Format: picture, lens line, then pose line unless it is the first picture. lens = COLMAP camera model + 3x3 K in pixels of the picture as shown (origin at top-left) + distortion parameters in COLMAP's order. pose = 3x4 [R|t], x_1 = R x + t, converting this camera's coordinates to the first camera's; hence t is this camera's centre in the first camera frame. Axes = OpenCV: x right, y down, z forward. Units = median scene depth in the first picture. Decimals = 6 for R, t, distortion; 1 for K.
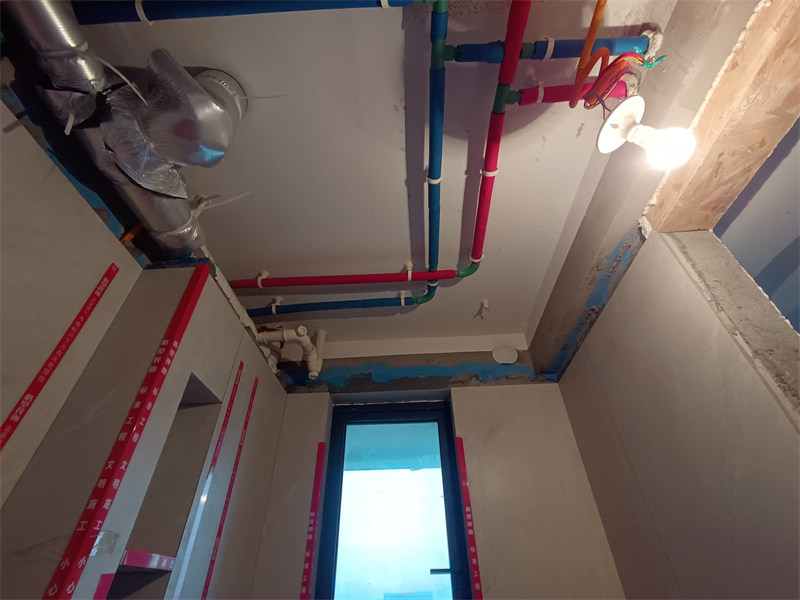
lens RADIAL K [[367.4, 0, 397.5], [0, 367.4, 302.4], [0, 0, 1]] dist [-0.003414, -0.000255]
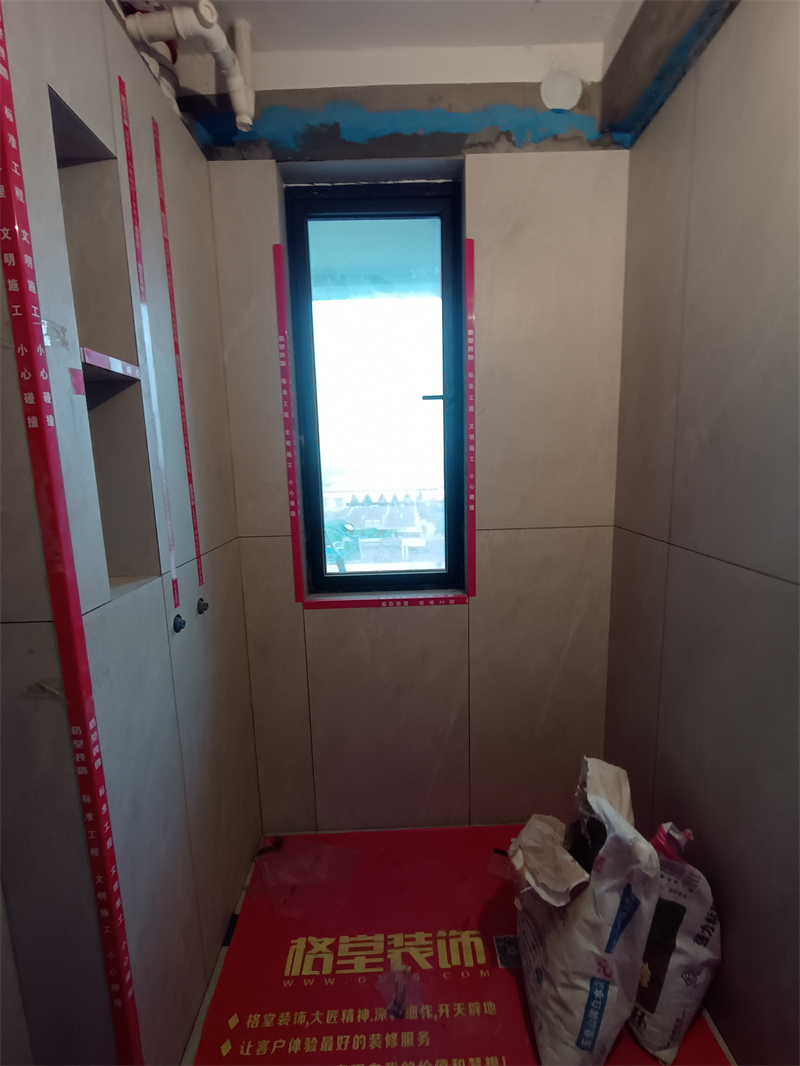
lens RADIAL K [[489.6, 0, 405.9], [0, 489.6, 537.6], [0, 0, 1]] dist [-0.003414, -0.000255]
pose [[0.997760, -0.024478, 0.062253, -0.037108], [-0.030284, 0.664509, 0.746666, 0.054146], [-0.059644, -0.746879, 0.662279, -0.077265]]
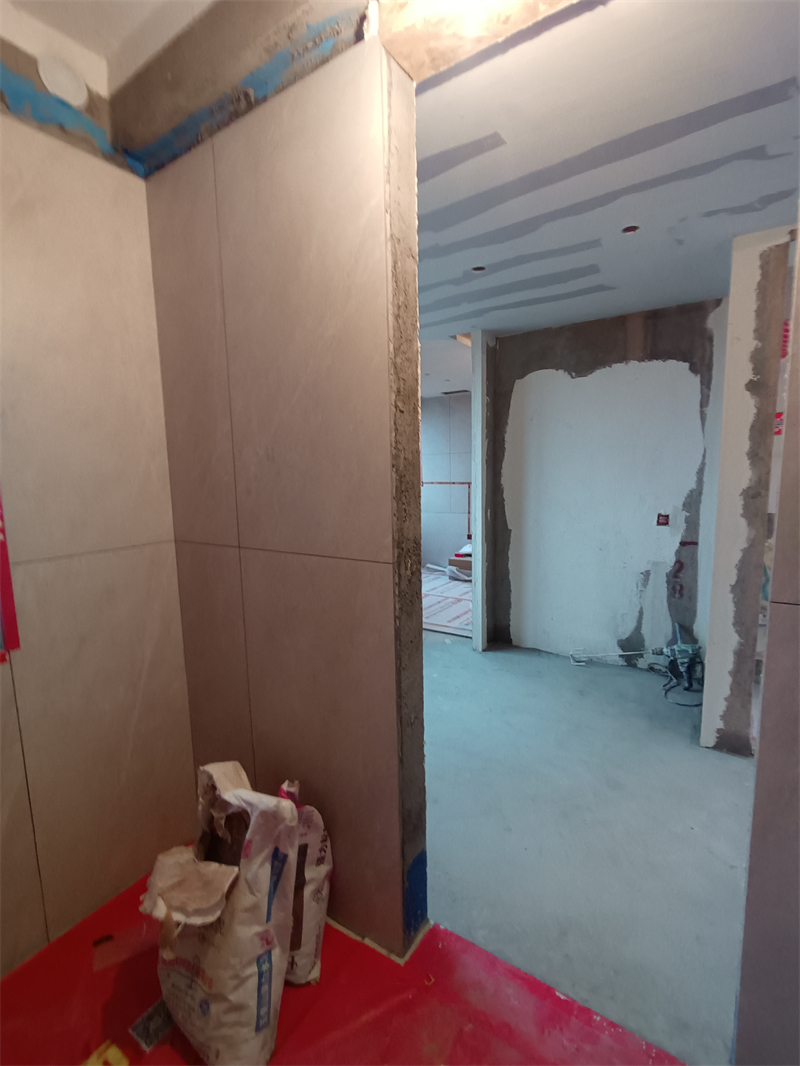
lens RADIAL K [[489.6, 0, 403.4], [0, 489.6, 537.0], [0, 0, 1]] dist [-0.003414, -0.000255]
pose [[0.509163, -0.118912, 0.852416, -0.209160], [-0.530187, 0.736844, 0.419480, 0.092029], [-0.677978, -0.665523, 0.312128, -0.054242]]
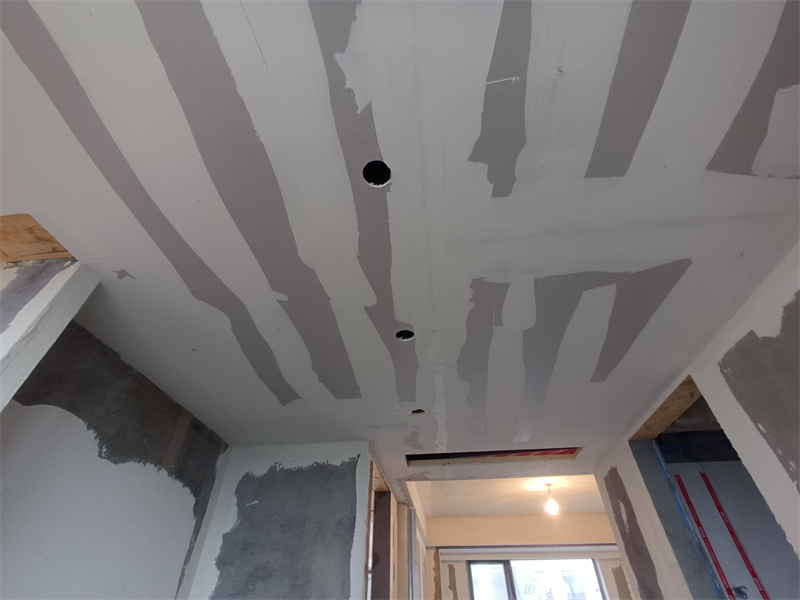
lens RADIAL K [[367.4, 0, 397.7], [0, 367.4, 304.6], [0, 0, 1]] dist [-0.003414, -0.000255]
pose [[-0.997559, 0.052255, 0.046322, 1.519178], [-0.036933, 0.168158, -0.985068, 1.014255], [-0.059264, -0.984374, -0.165818, 1.225679]]
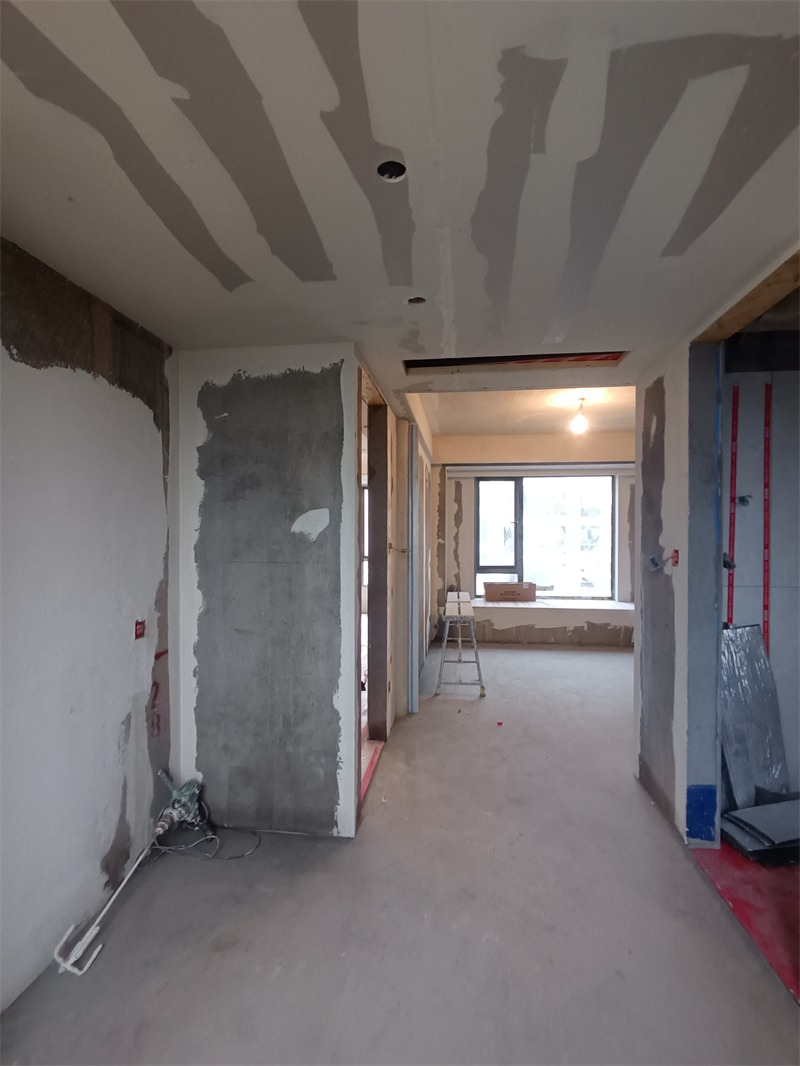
lens RADIAL K [[489.6, 0, 405.7], [0, 489.6, 538.1], [0, 0, 1]] dist [-0.003414, -0.000255]
pose [[-0.997773, 0.007788, 0.066241, 1.471765], [-0.035337, 0.780586, -0.624049, 1.071960], [-0.056567, -0.625000, -0.778572, 1.238784]]
